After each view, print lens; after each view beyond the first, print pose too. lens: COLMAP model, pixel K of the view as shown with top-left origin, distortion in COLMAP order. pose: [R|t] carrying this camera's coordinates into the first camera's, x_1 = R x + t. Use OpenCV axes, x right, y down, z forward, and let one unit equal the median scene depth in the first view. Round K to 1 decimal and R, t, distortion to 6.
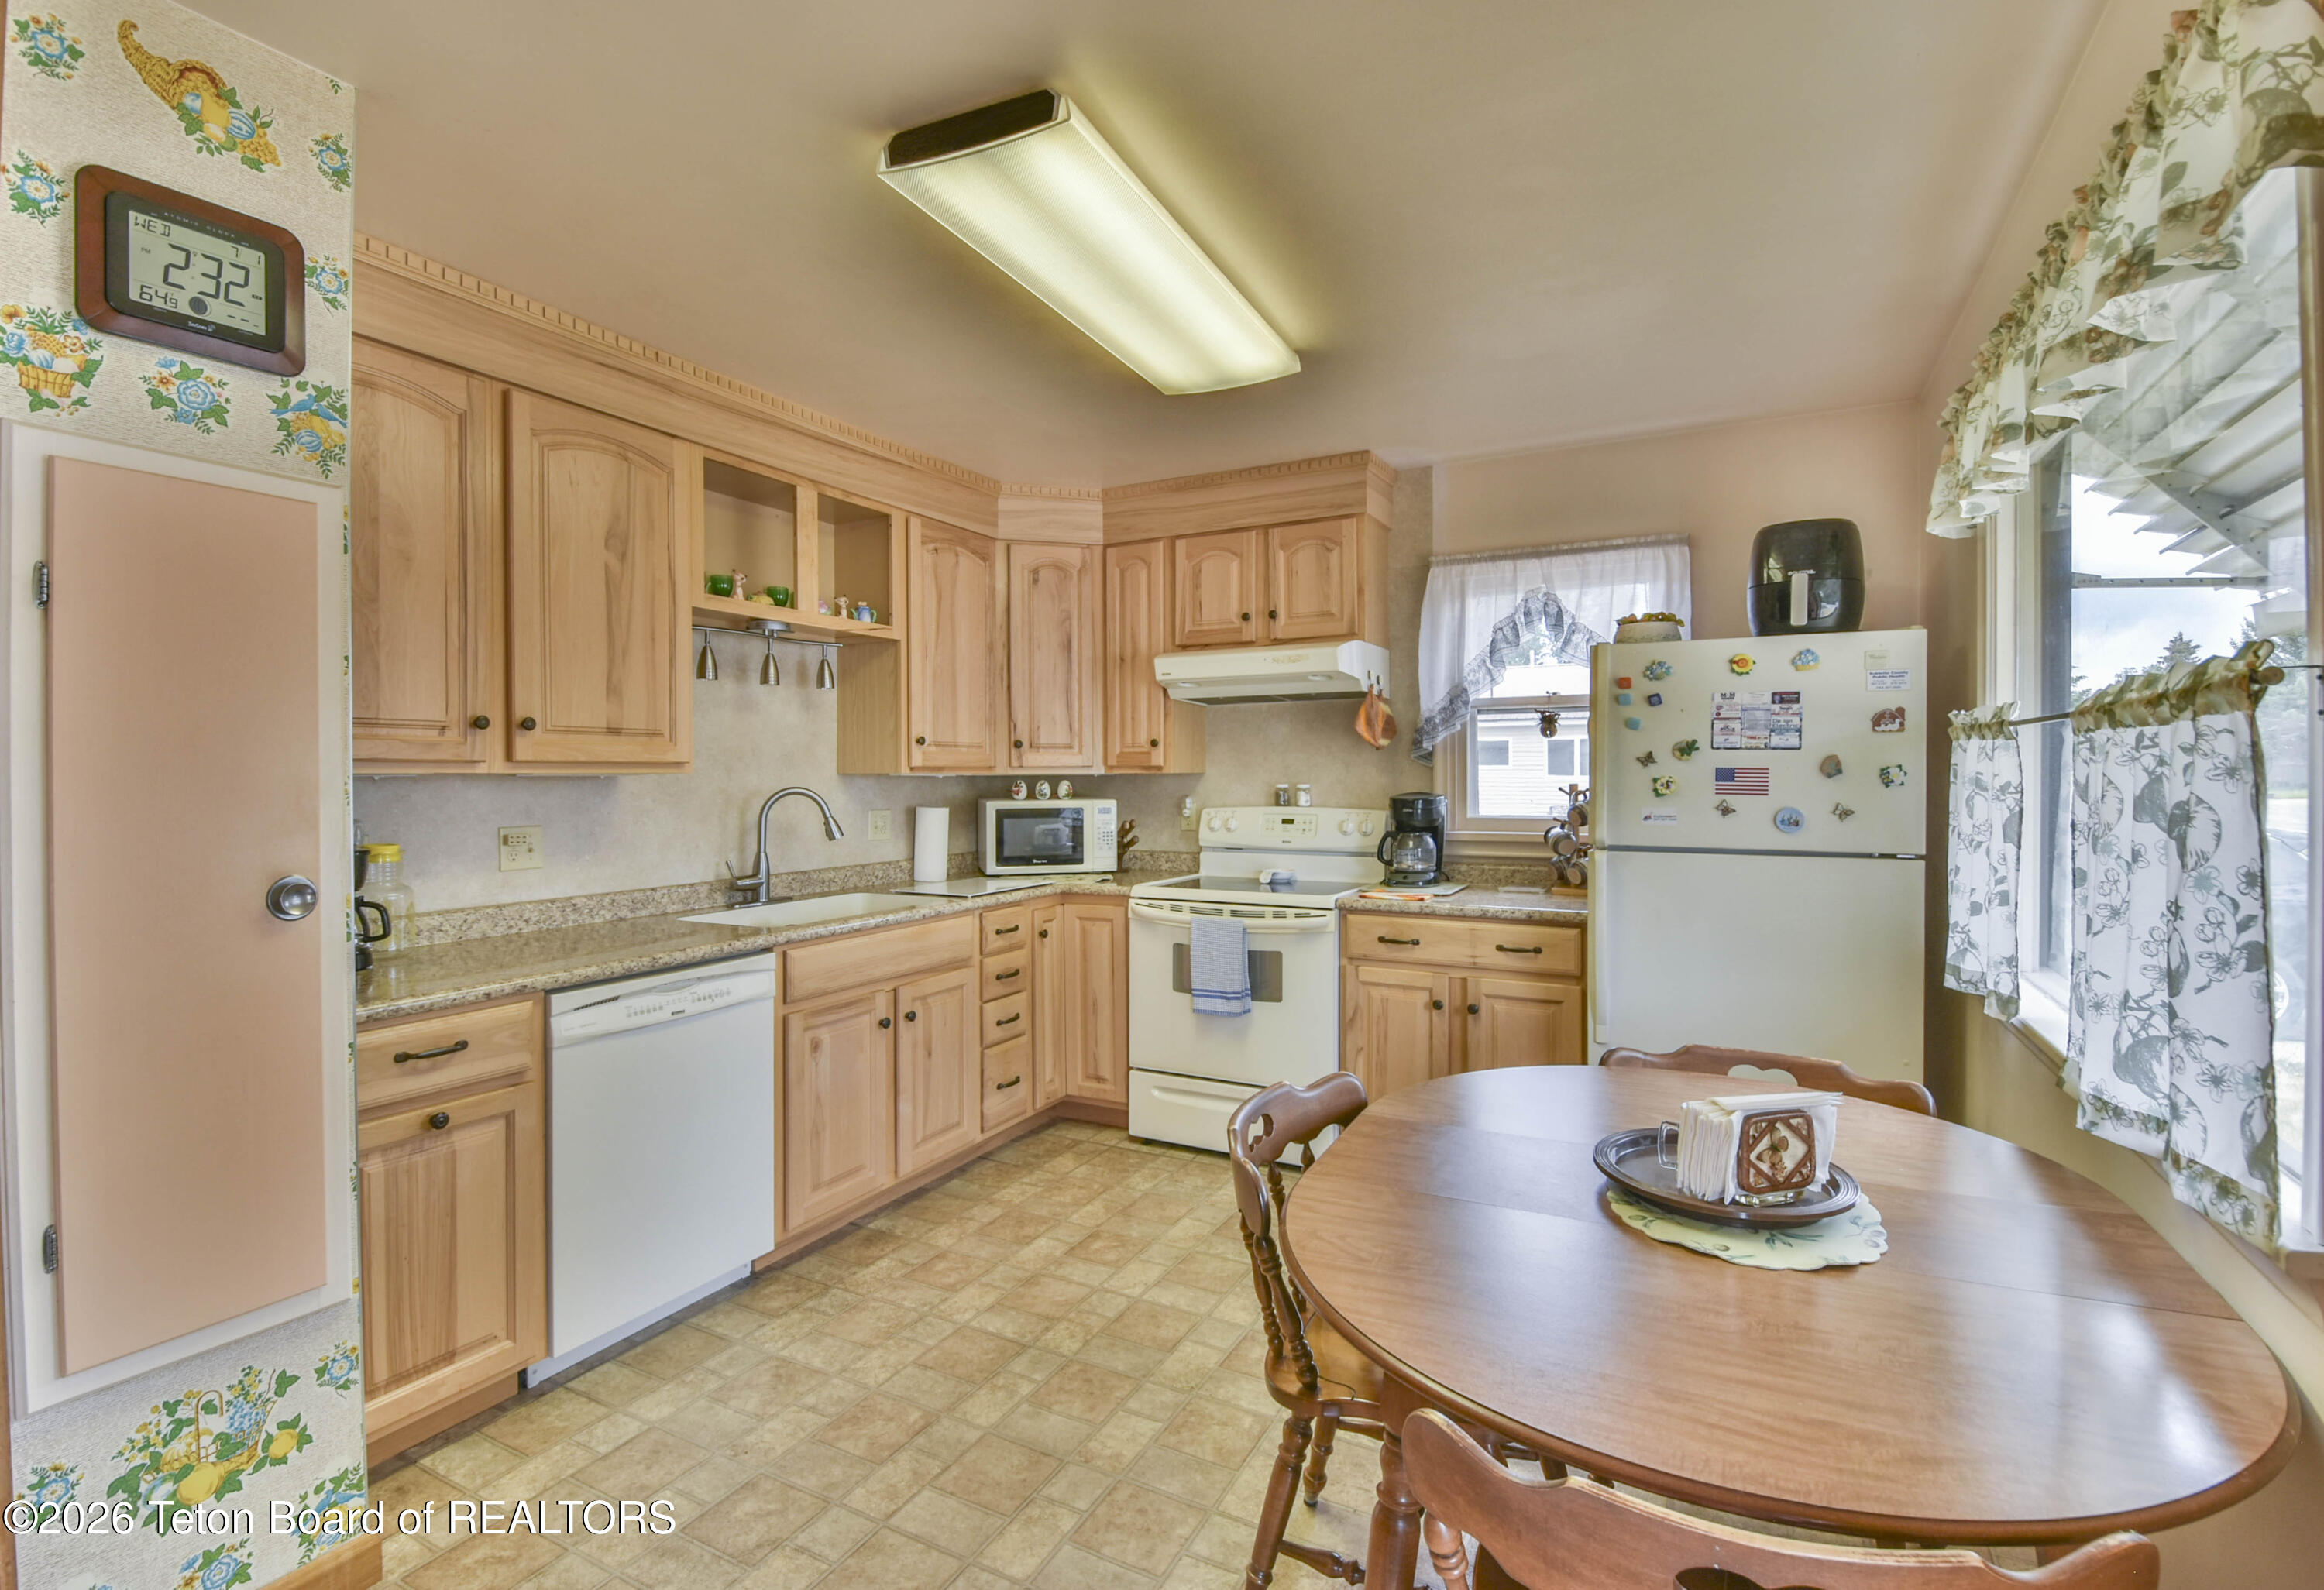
lens RADIAL K [[1081.0, 0, 1156.0], [0, 1081.0, 786.9], [0, 0, 1]] dist [0.003312, -0.017975]
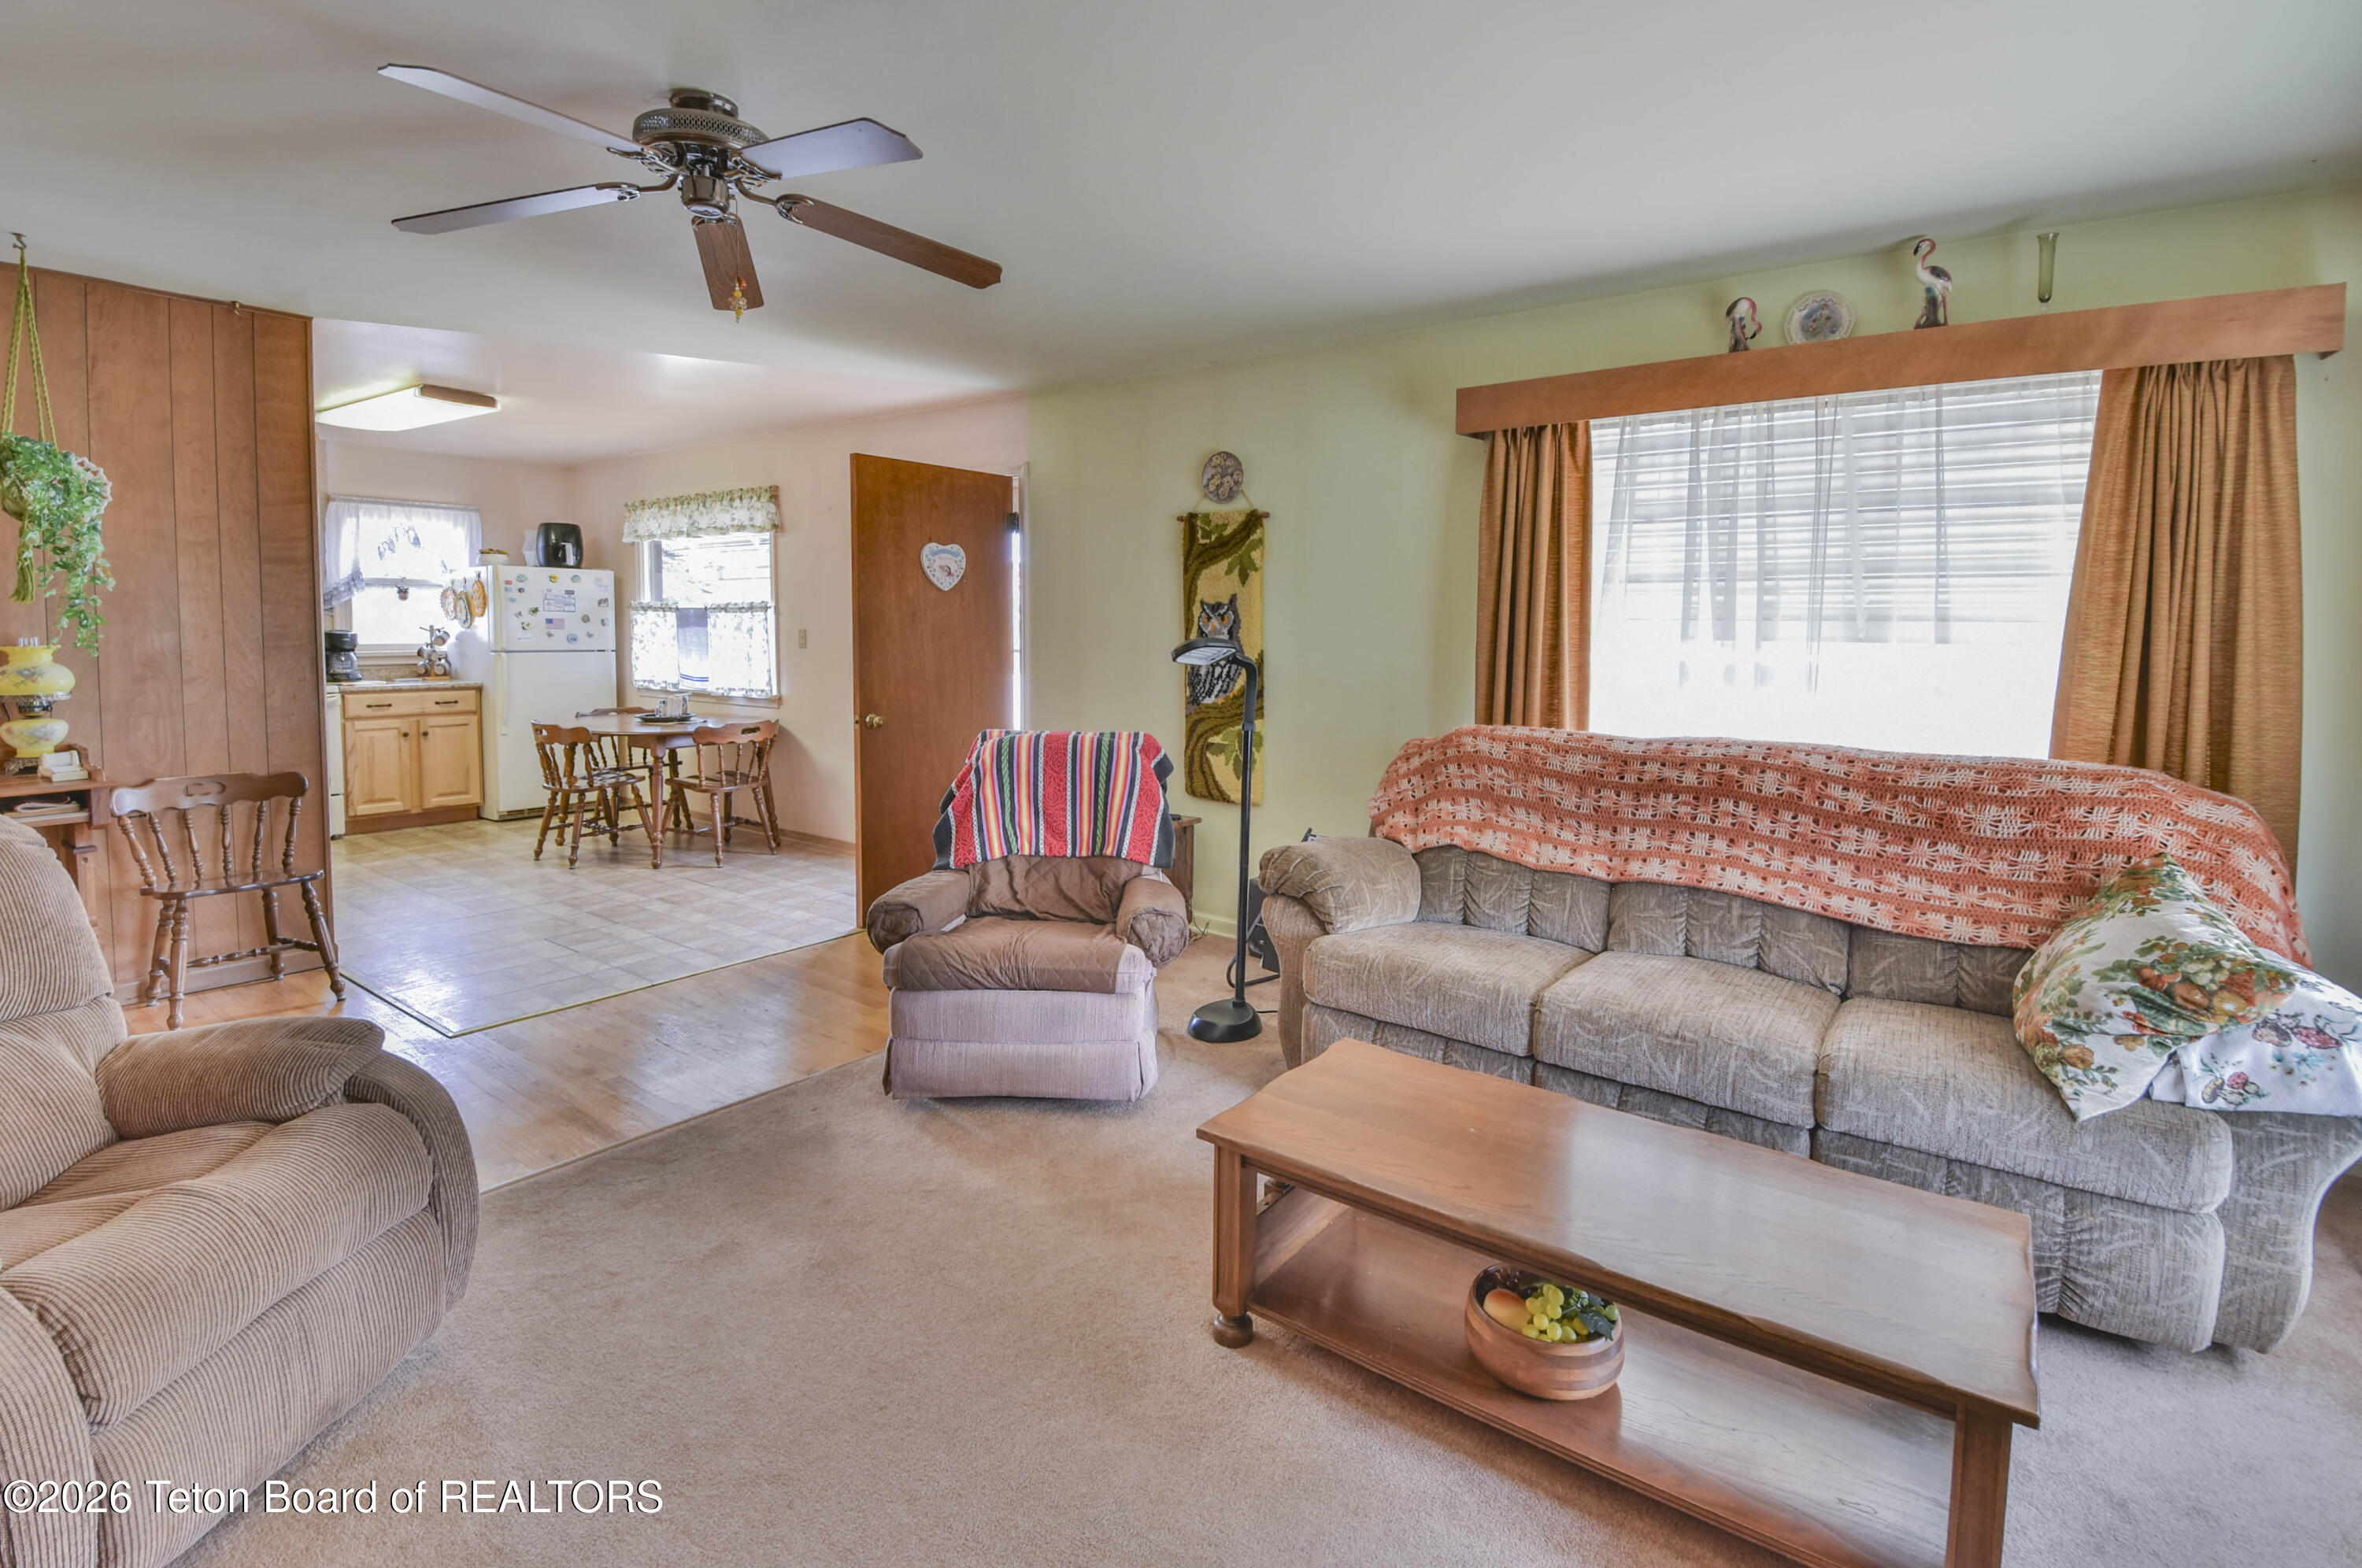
lens RADIAL K [[1107.0, 0, 1186.1], [0, 1107.0, 680.0], [0, 0, 1]] dist [0.024132, -0.029739]
pose [[0.163819, -0.046784, 0.985380, -1.487174], [0.004751, 0.998901, 0.046636, 0.009897], [-0.986479, -0.002958, 0.163861, -0.746792]]
